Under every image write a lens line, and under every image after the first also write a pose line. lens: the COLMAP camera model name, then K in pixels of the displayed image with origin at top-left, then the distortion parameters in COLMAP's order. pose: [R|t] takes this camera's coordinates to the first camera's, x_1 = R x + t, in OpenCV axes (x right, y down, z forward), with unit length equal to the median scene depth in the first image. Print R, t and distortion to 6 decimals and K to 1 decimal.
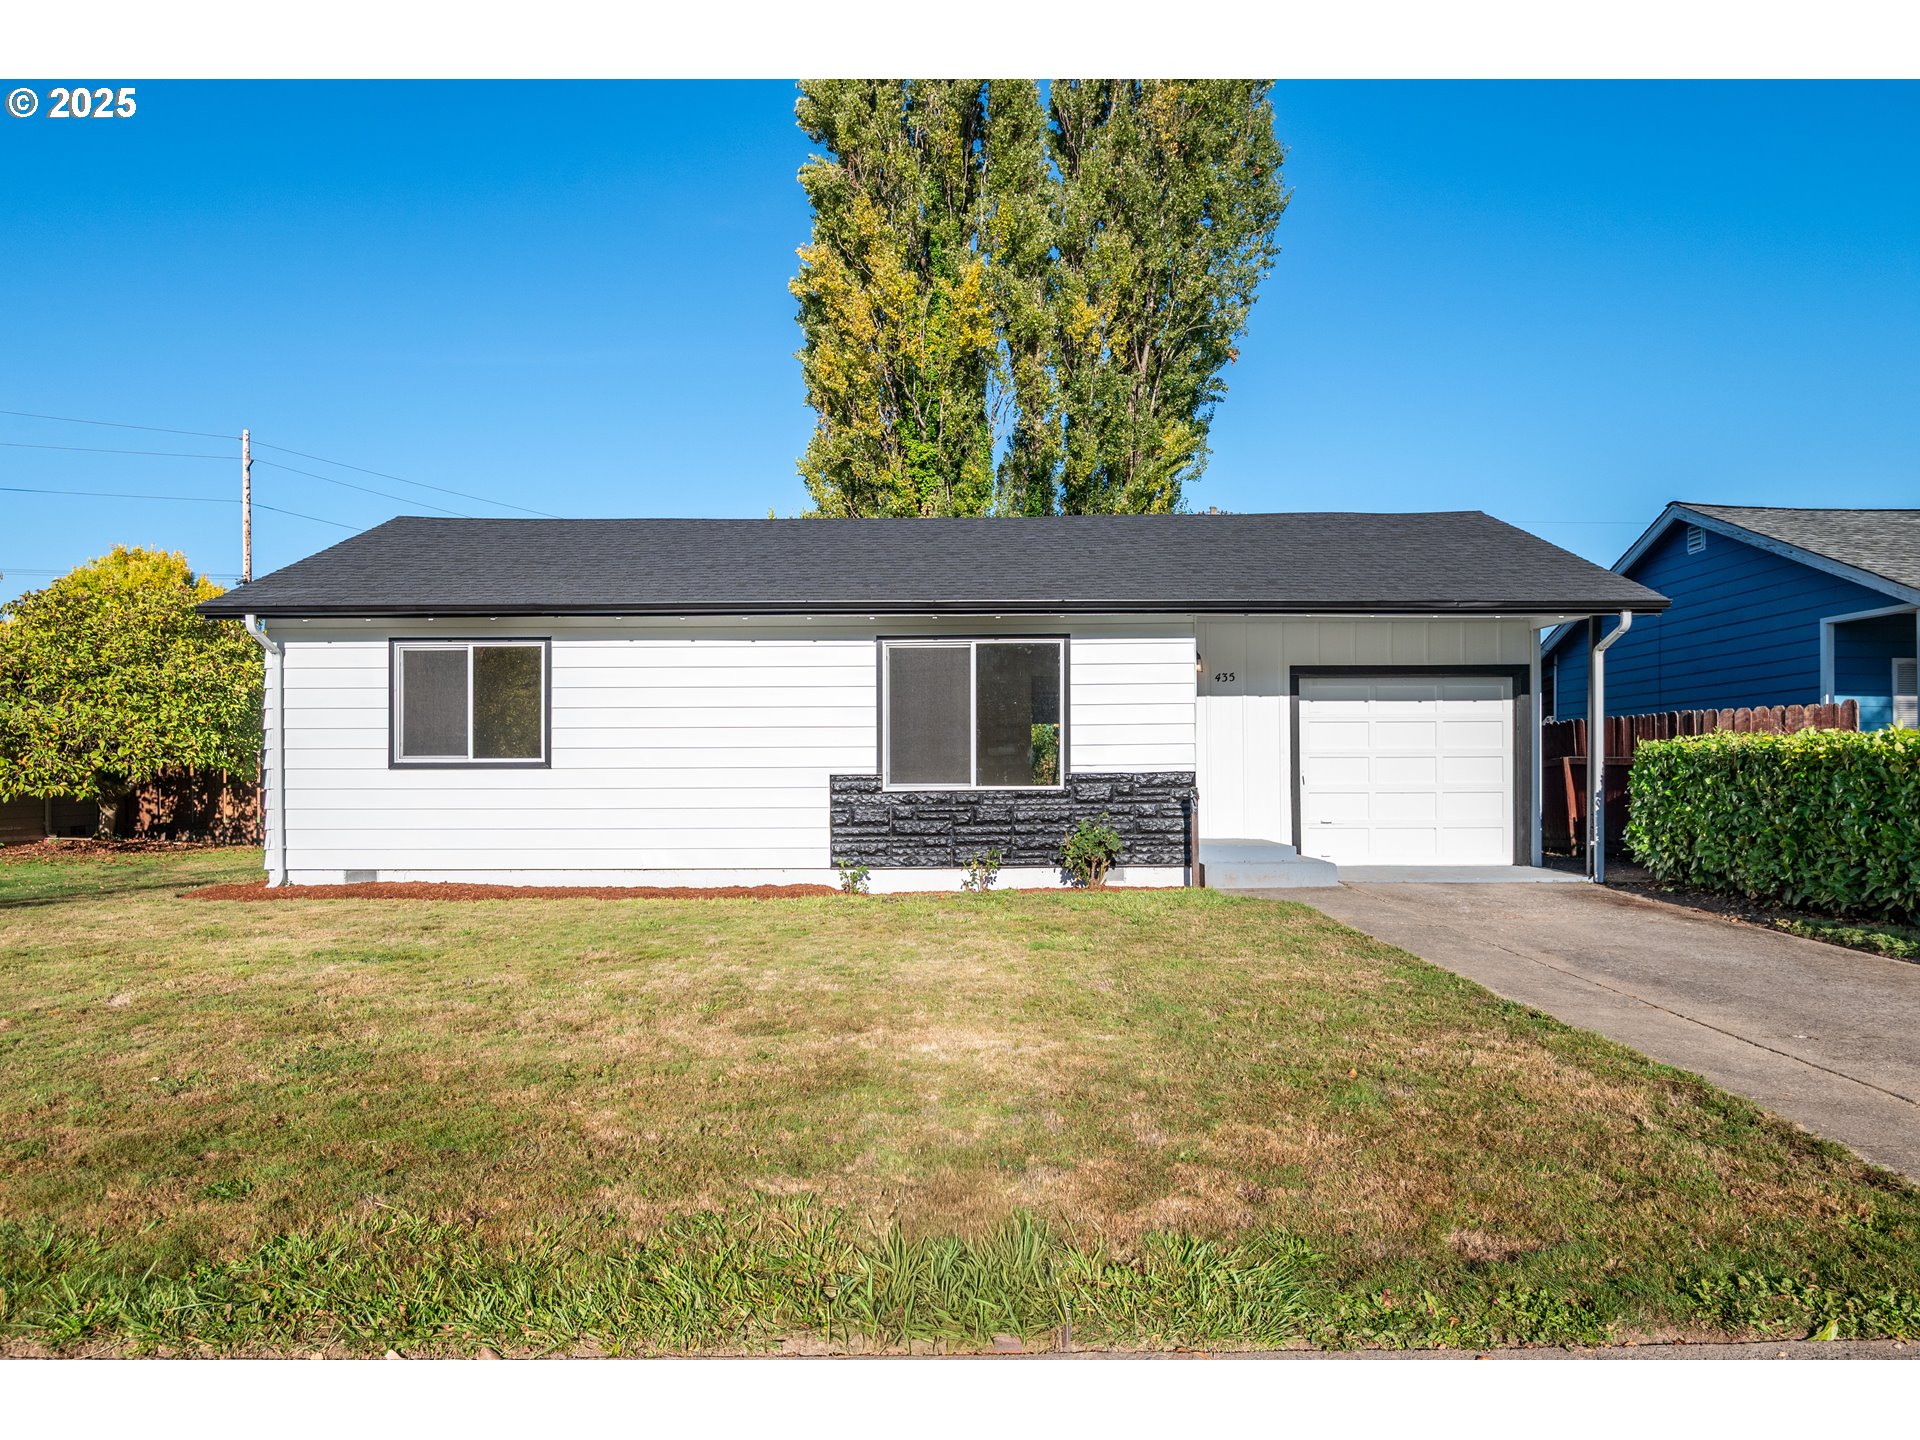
lens RADIAL K [[1109.9, 0, 960.0], [0, 1109.9, 720.0], [0, 0, 1]] dist [-0.000587, -0.015597]
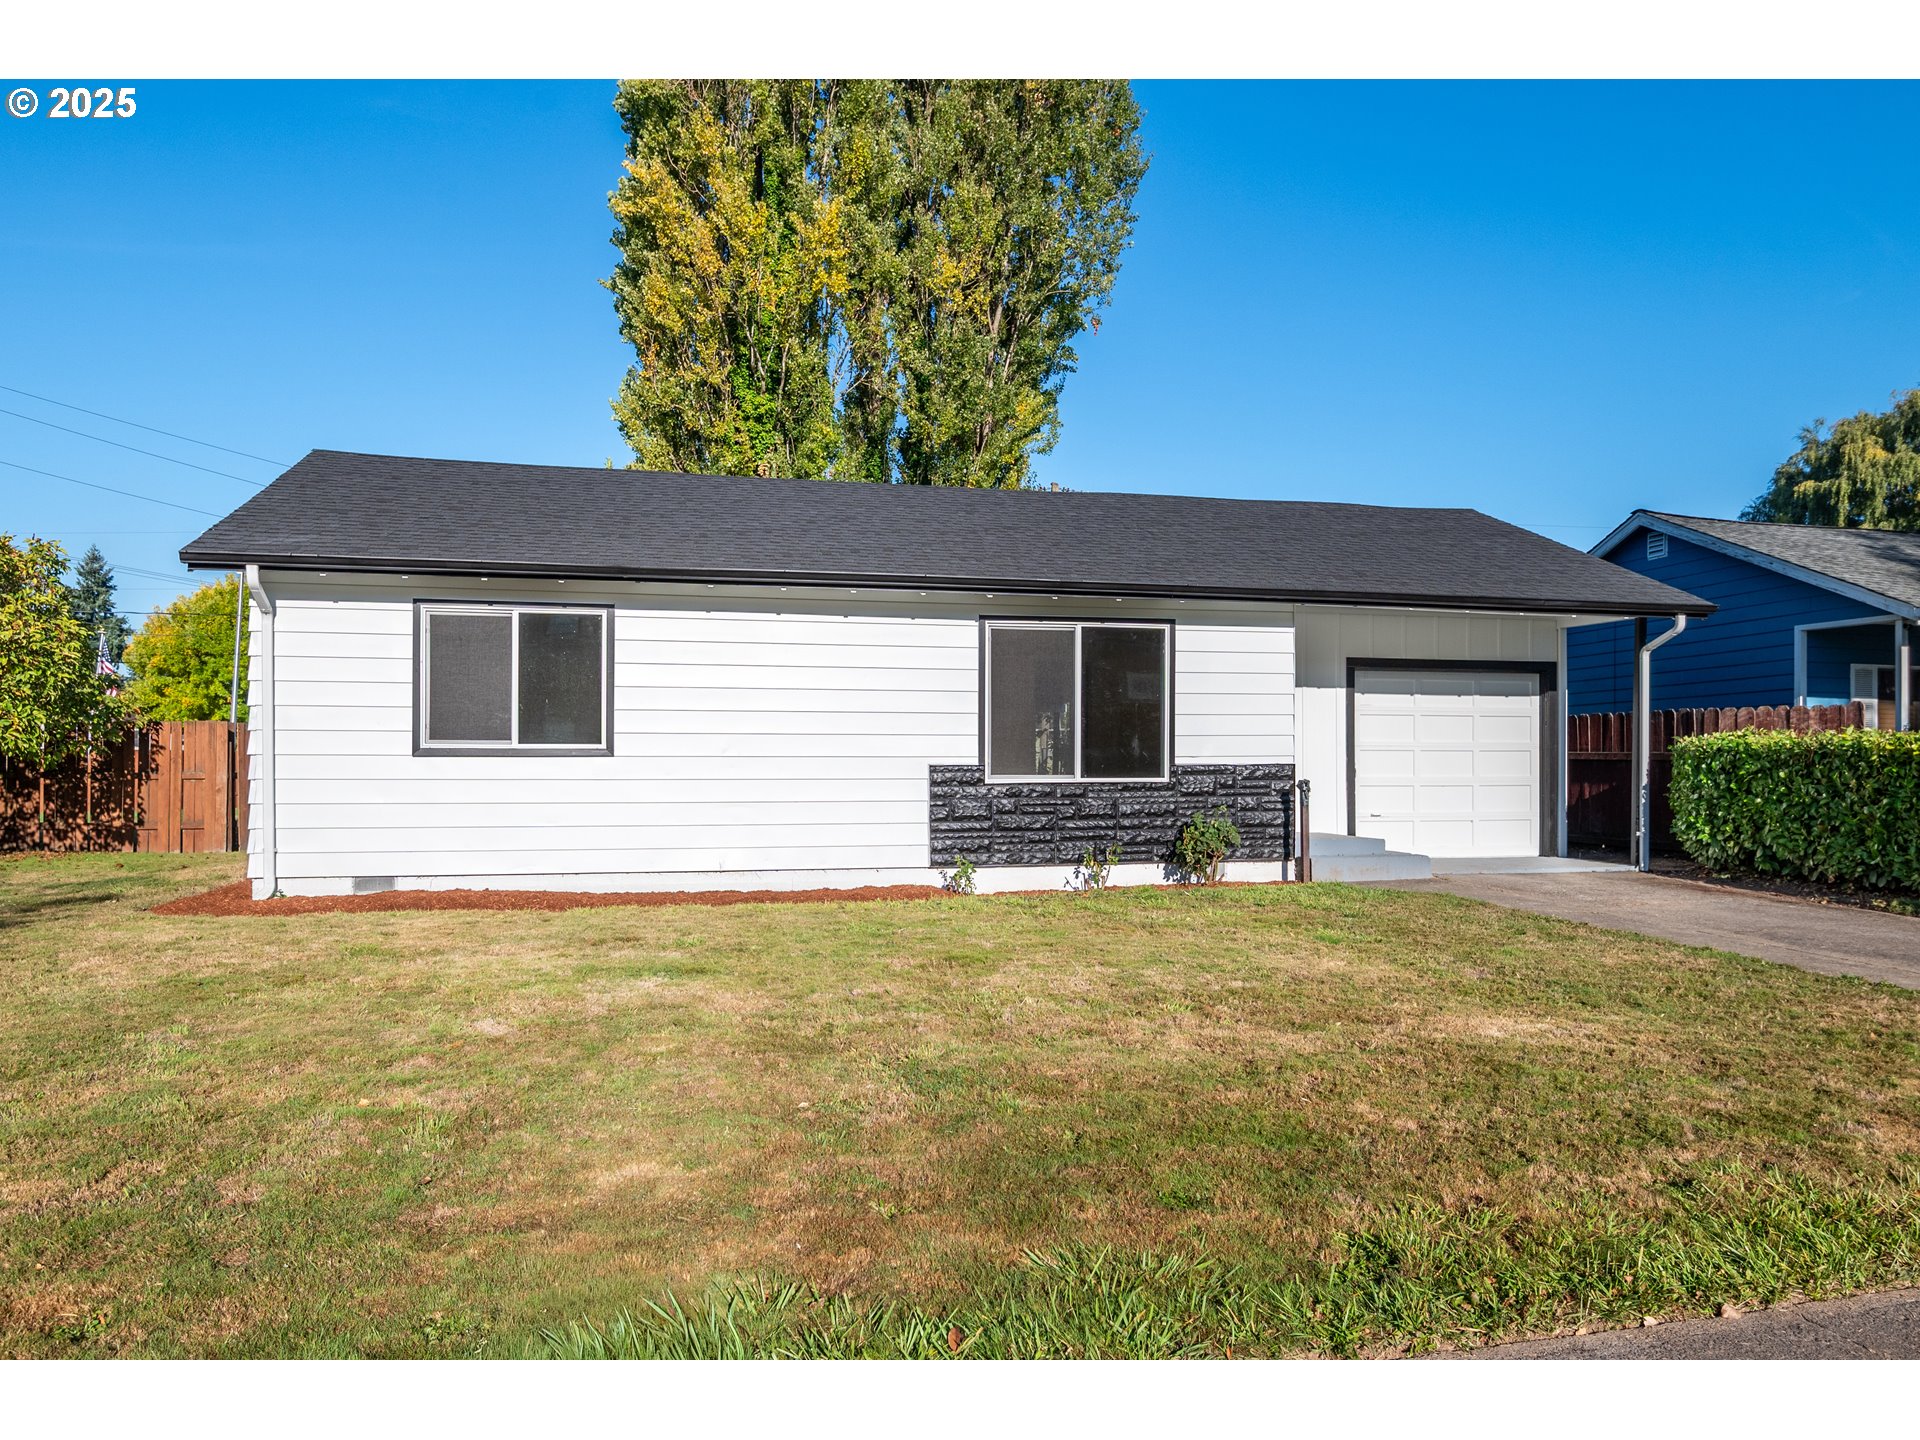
lens RADIAL K [[1228.4, 0, 963.5], [0, 1228.4, 705.8], [0, 0, 1]] dist [0.001362, -0.019633]
pose [[0.975731, 0.015589, 0.218415, -0.309526], [-0.015354, 0.999878, -0.002774, 0.002747], [-0.218432, -0.000647, 0.975852, 0.004918]]
